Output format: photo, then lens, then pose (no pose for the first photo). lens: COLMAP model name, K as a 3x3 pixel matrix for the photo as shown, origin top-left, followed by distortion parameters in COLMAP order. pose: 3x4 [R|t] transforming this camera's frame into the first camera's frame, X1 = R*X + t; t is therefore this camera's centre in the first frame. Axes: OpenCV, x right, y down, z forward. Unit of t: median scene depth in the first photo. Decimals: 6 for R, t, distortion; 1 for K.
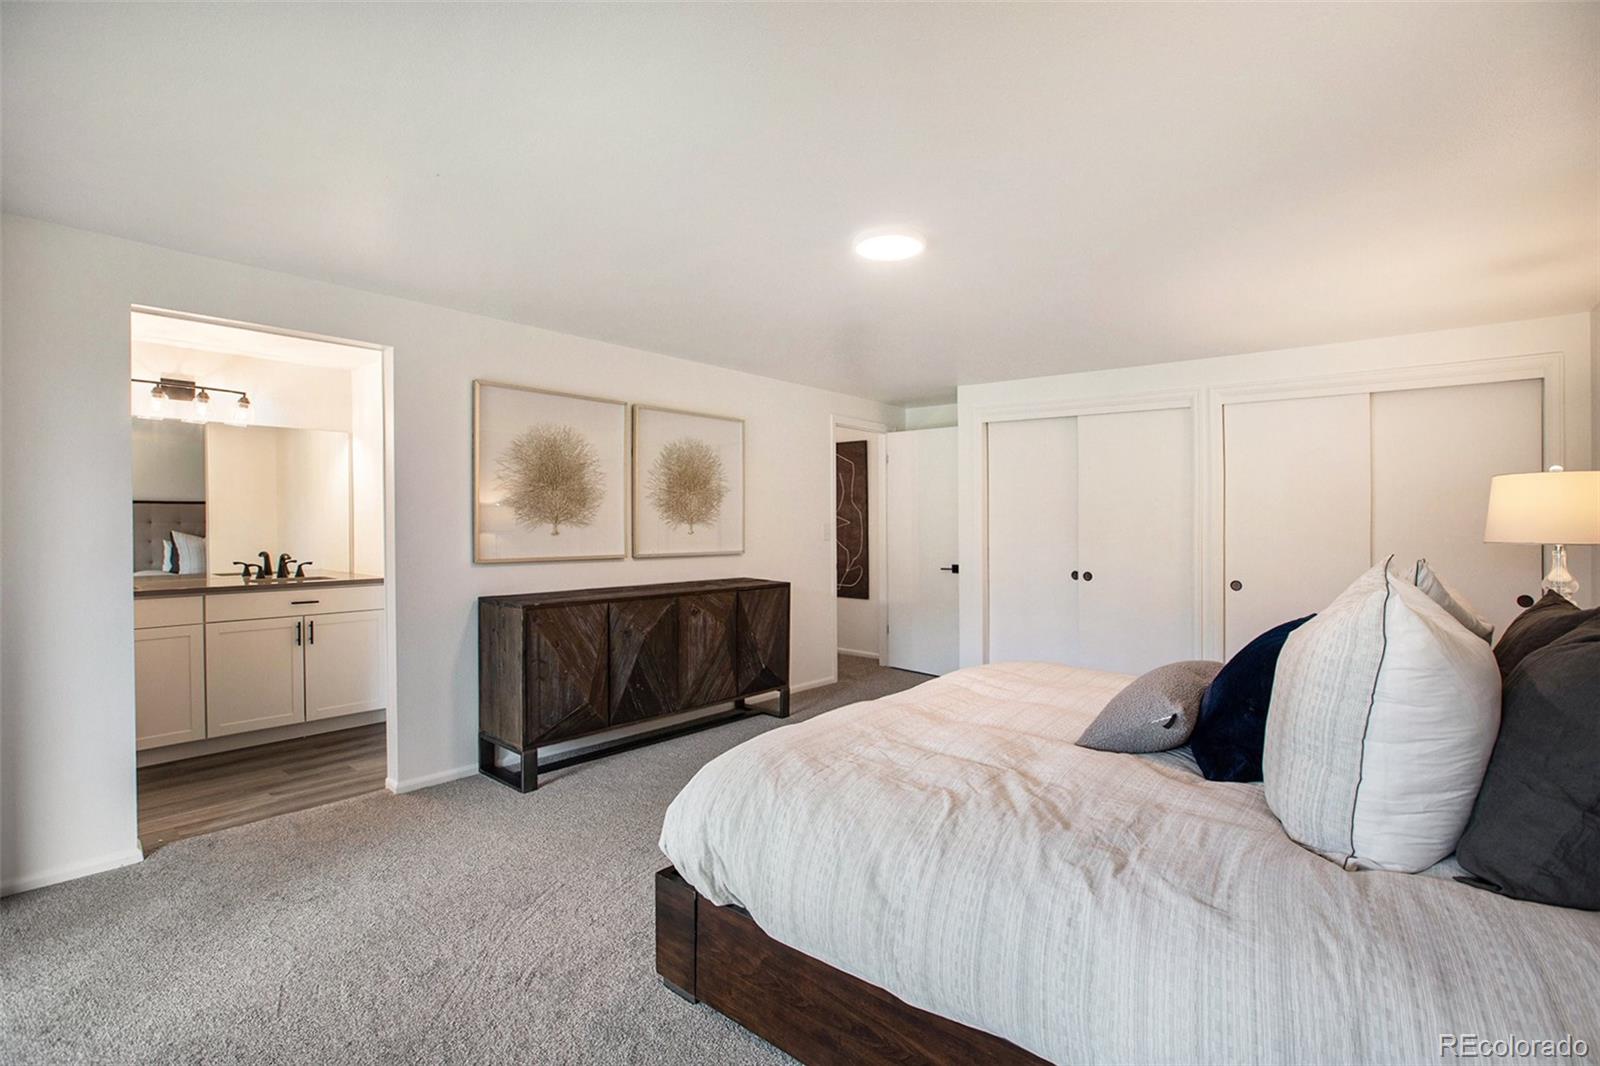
lens RADIAL K [[736.9, 0, 810.4], [0, 736.9, 518.3], [0, 0, 1]] dist [-0.039307, 0.000356]
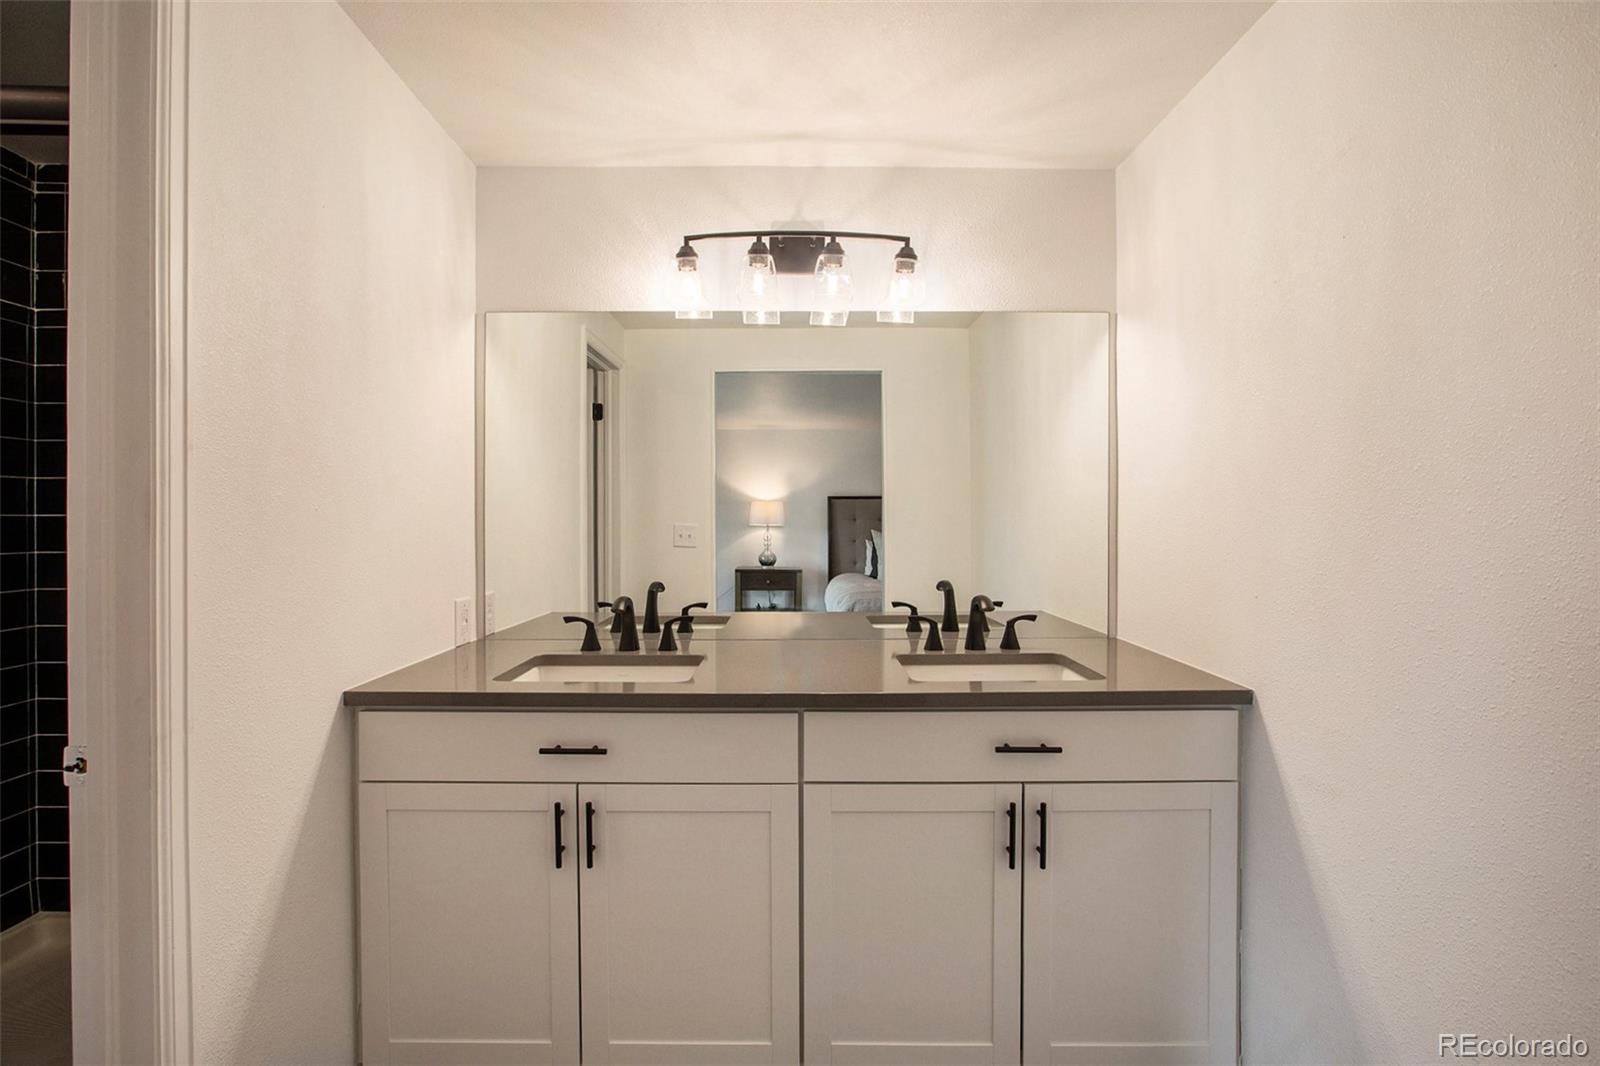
lens RADIAL K [[736.9, 0, 810.4], [0, 736.9, 518.3], [0, 0, 1]] dist [-0.039307, 0.000356]
pose [[0.649206, 0.008205, -0.760569, -0.464998], [-0.008291, 0.999959, 0.003711, 0.003542], [0.760568, 0.003897, 0.649247, 0.641318]]
